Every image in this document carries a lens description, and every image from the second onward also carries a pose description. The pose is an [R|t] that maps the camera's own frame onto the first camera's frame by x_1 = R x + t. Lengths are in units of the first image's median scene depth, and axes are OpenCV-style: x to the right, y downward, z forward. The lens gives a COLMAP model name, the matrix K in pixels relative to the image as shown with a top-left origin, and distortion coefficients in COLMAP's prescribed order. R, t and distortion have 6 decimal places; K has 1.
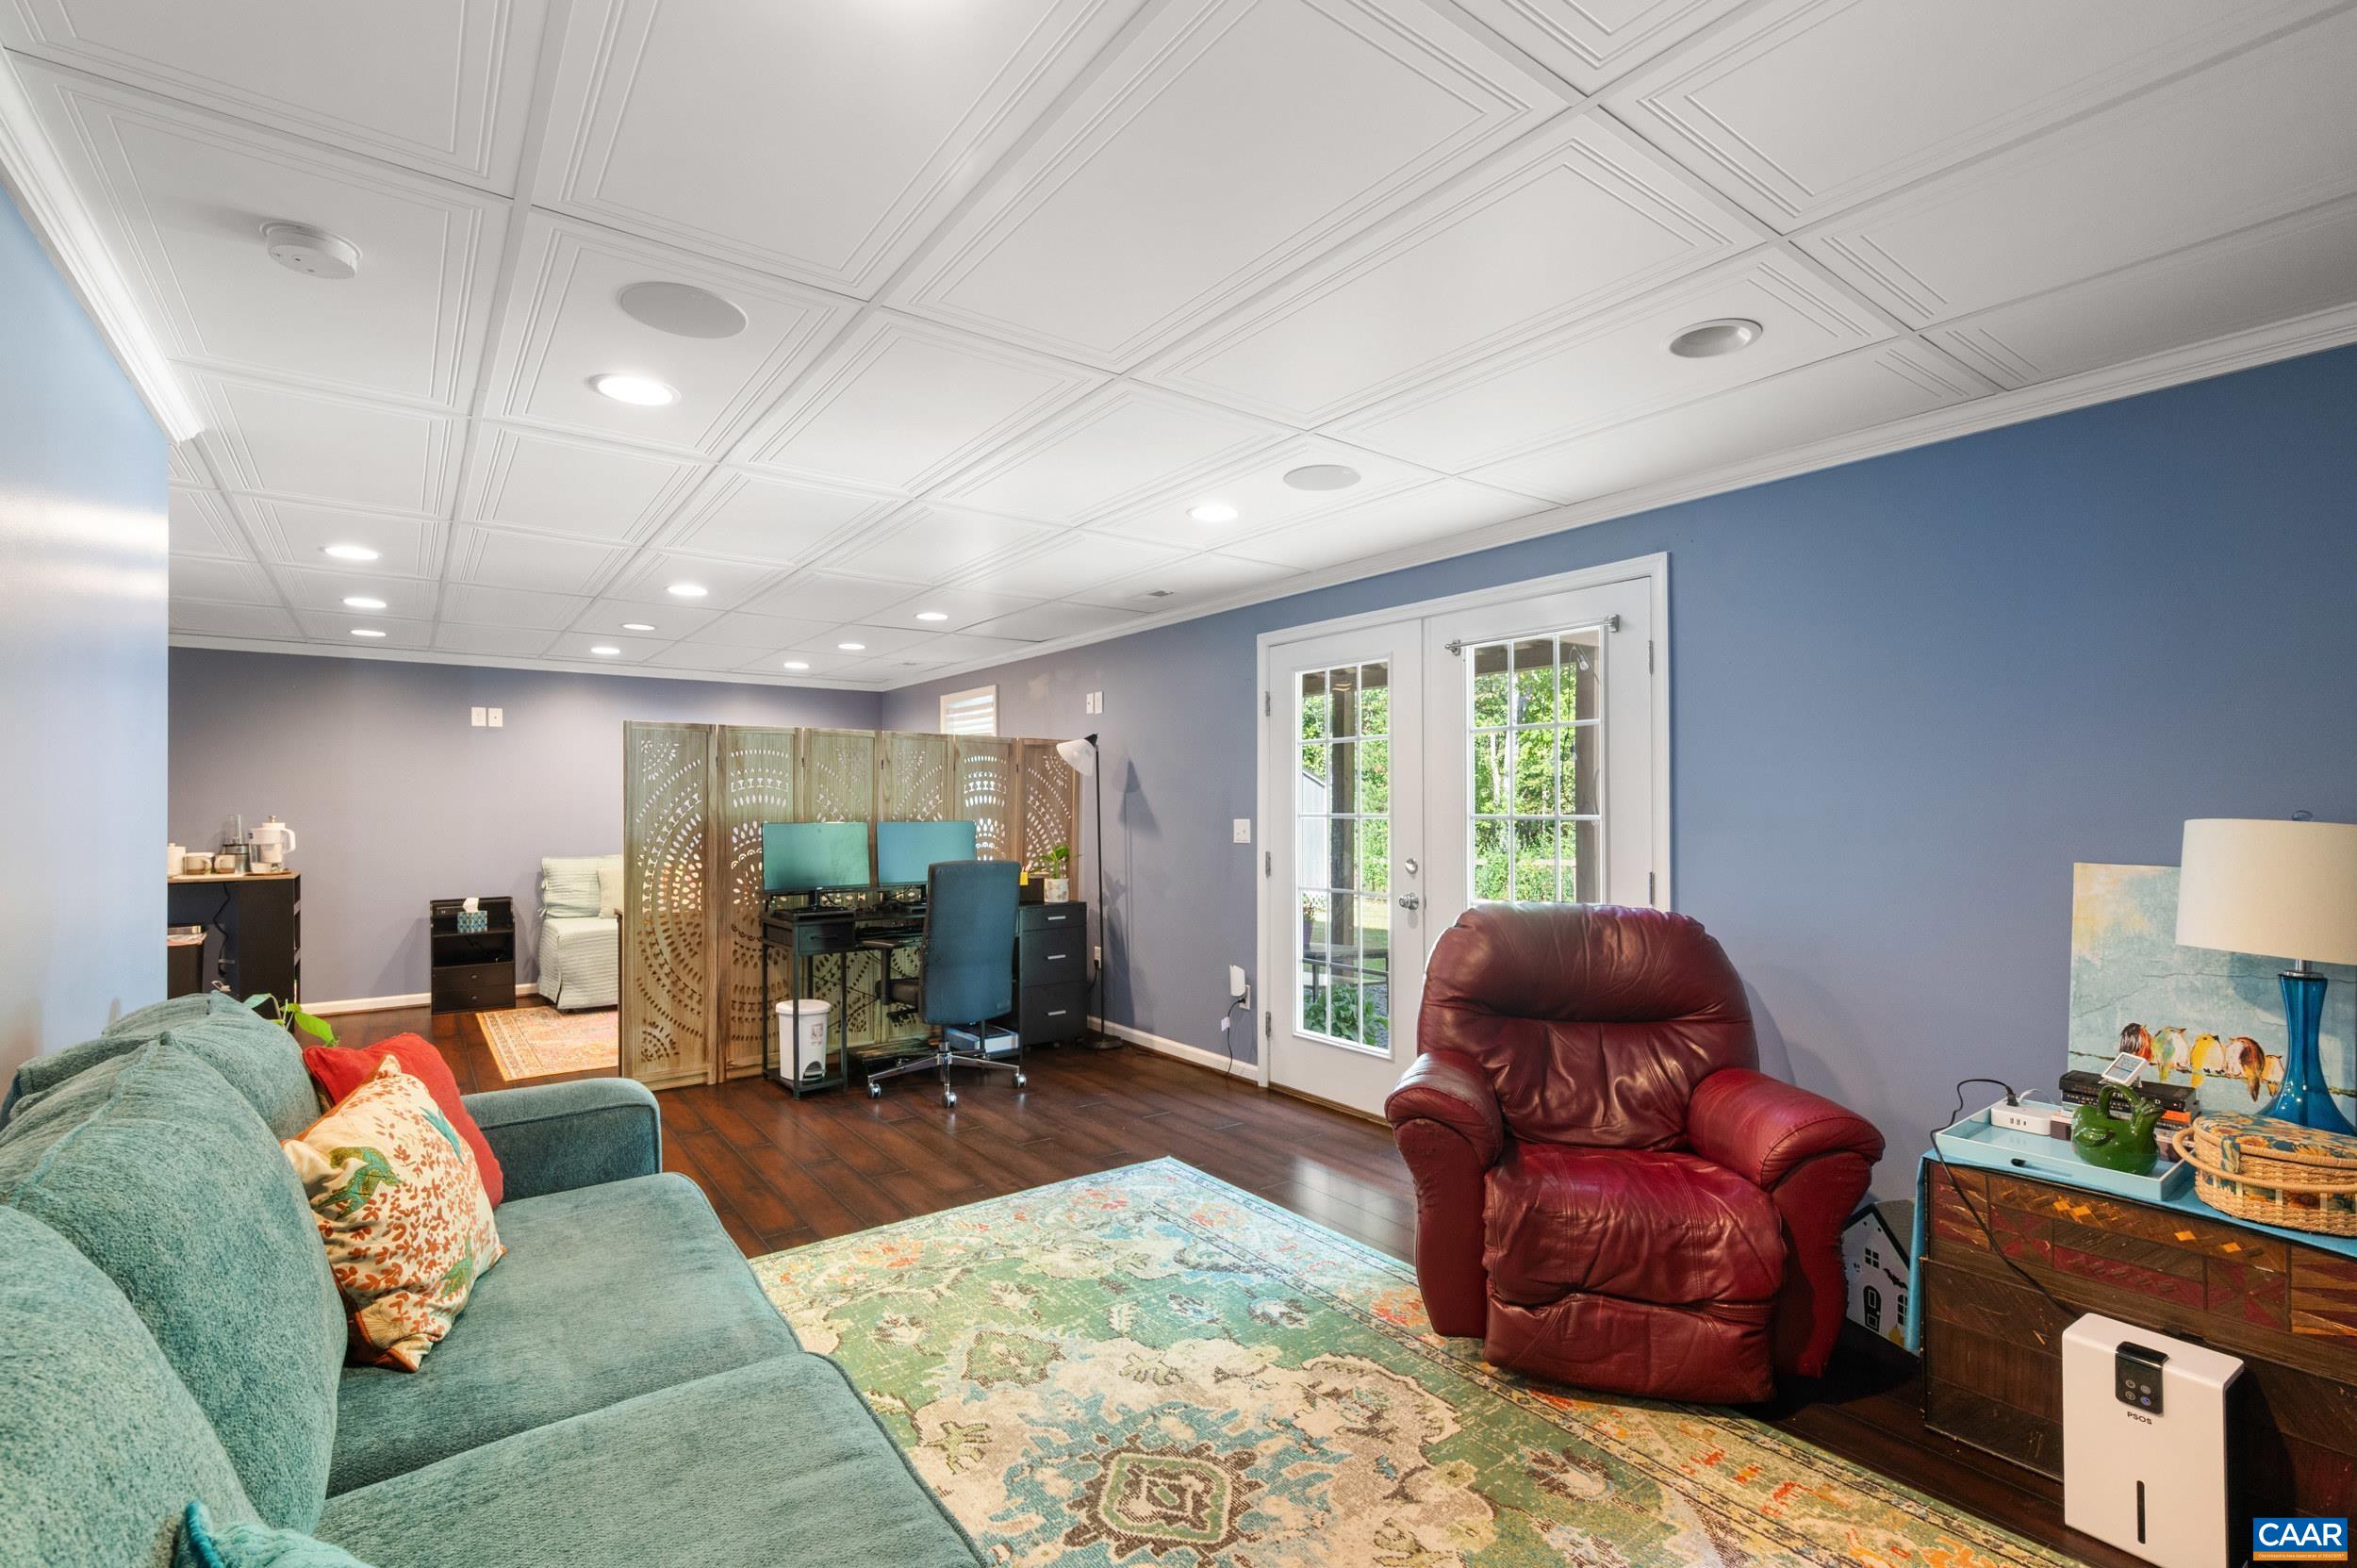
lens RADIAL K [[1029.6, 0, 1177.9], [0, 1029.6, 796.5], [0, 0, 1]] dist [0.002515, 0.000012]
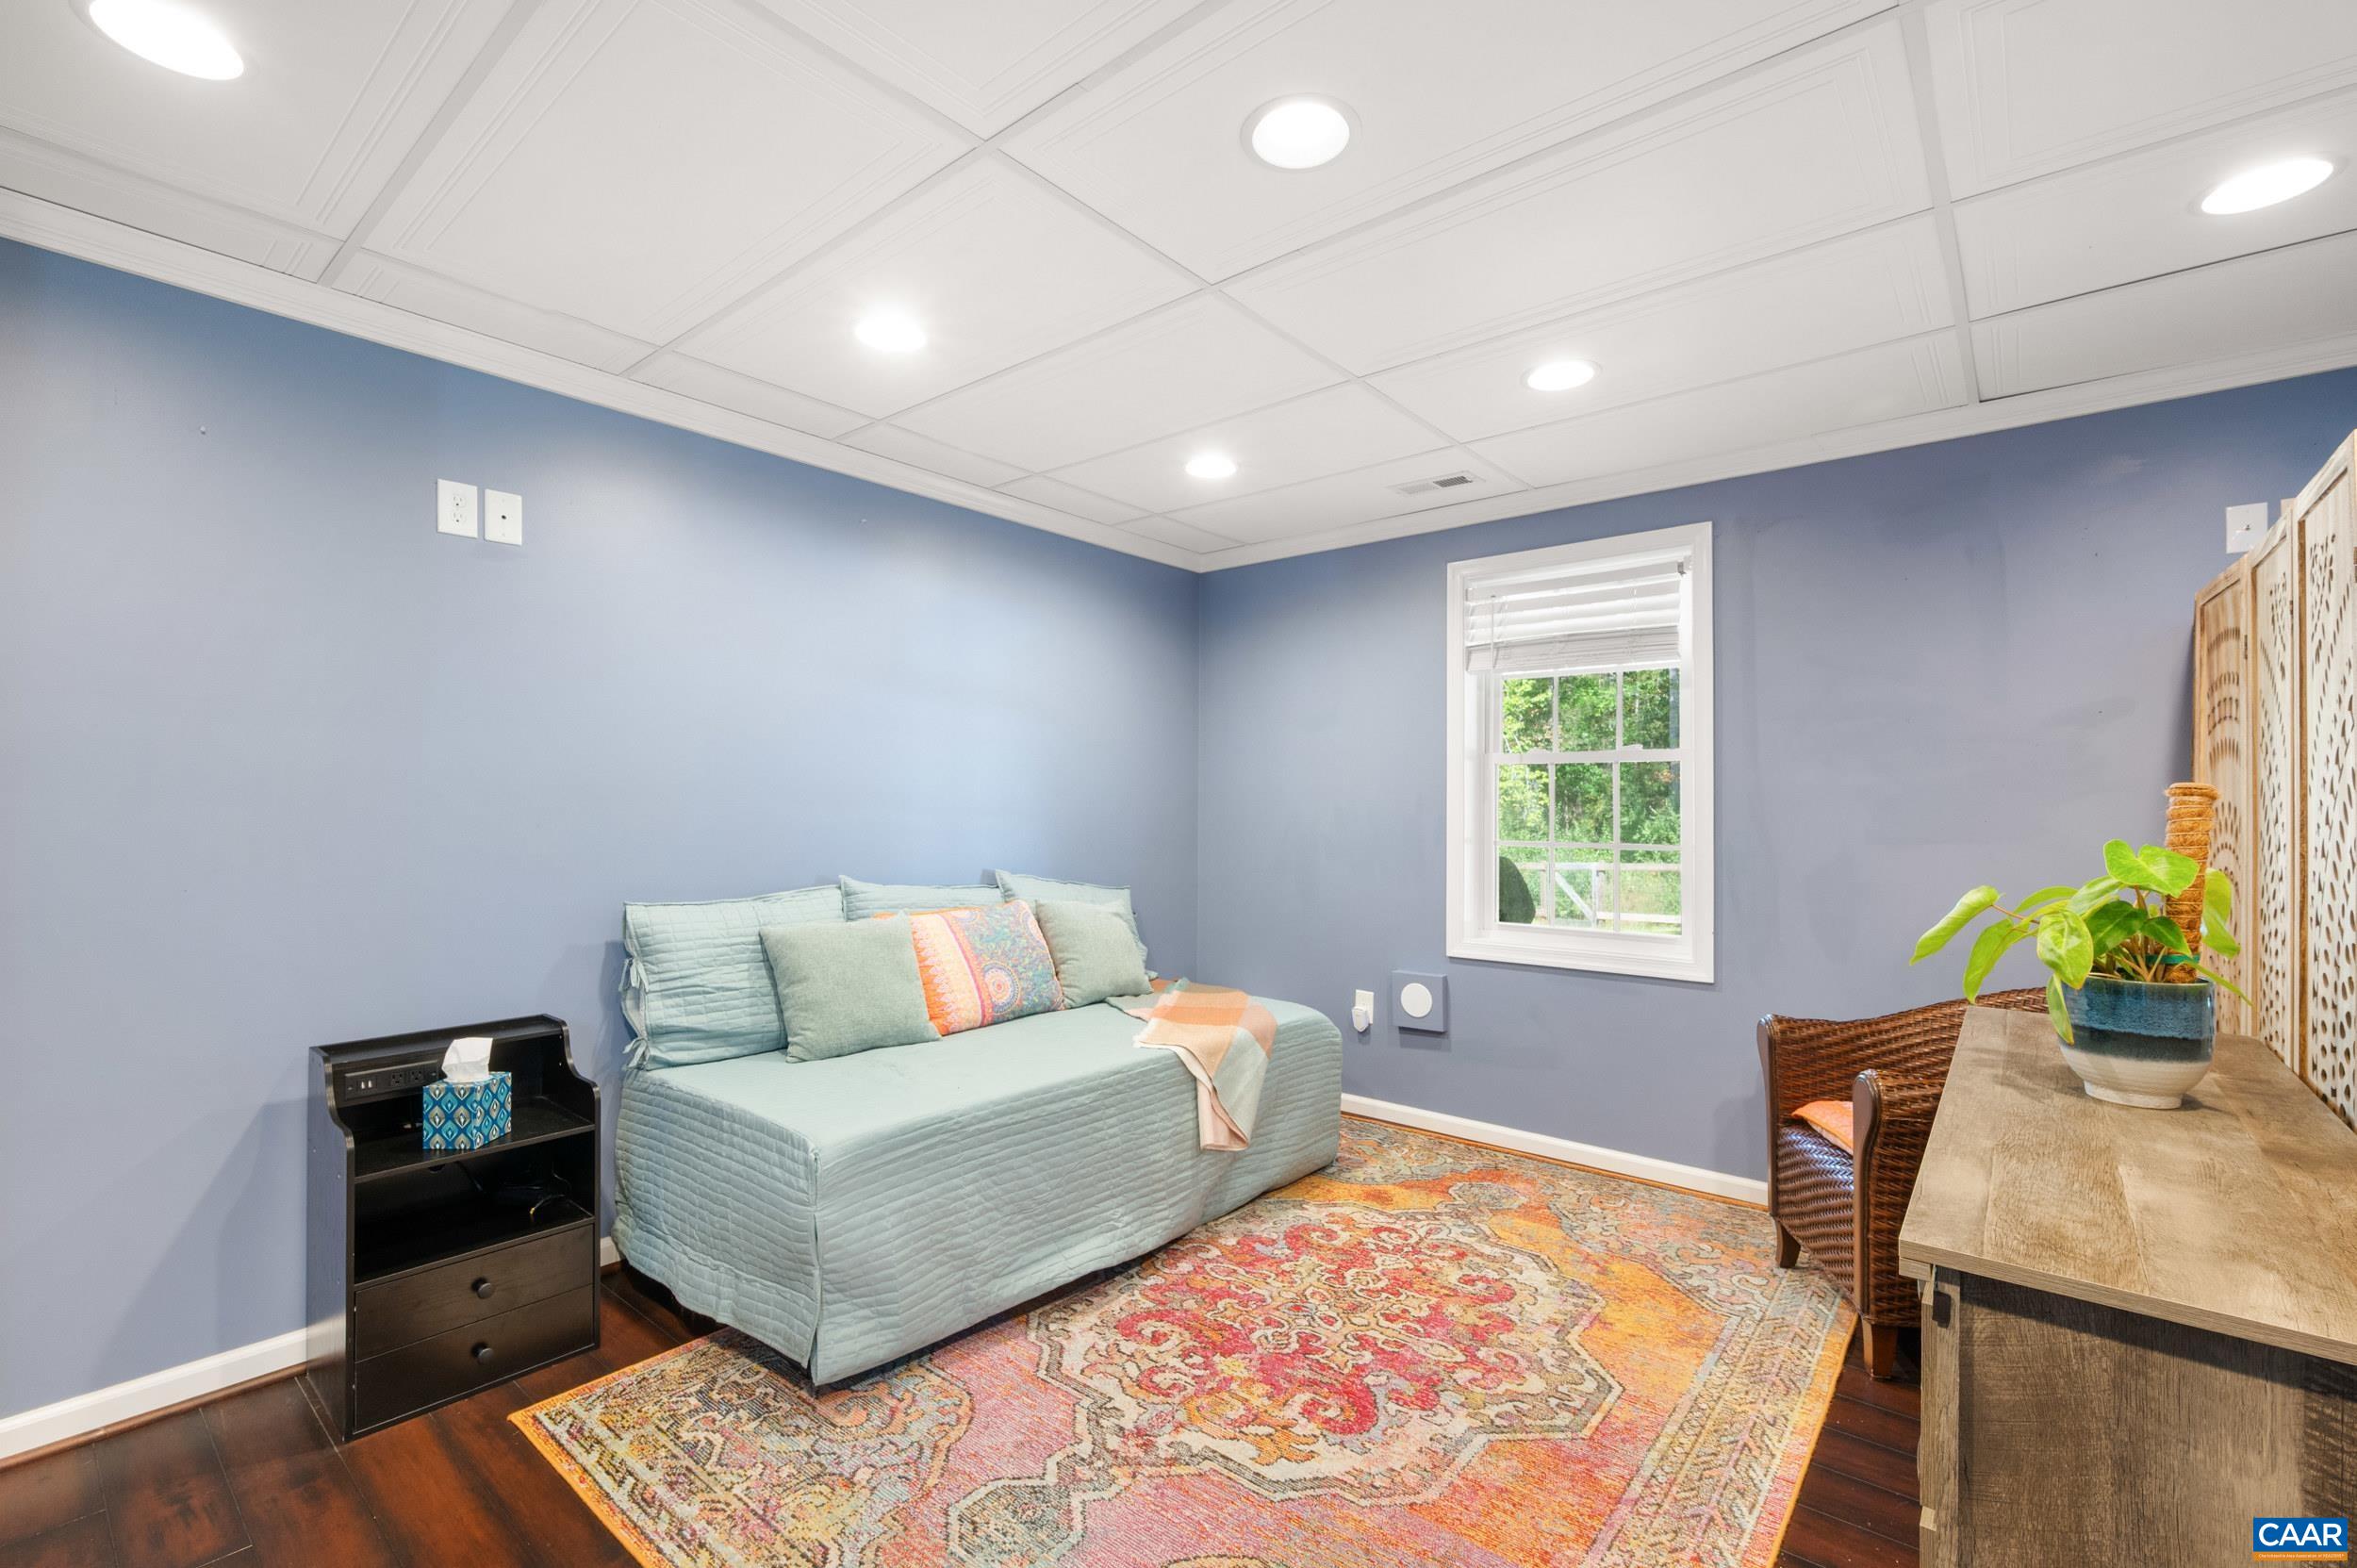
lens RADIAL K [[1041.2, 0, 1173.2], [0, 1041.2, 785.1], [0, 0, 1]] dist [-0.002419, 0.000130]
pose [[0.975207, 0.012484, 0.220941, -0.517175], [-0.011168, 0.999912, -0.007205, 0.017189], [-0.221012, 0.004559, 0.975260, 0.598975]]
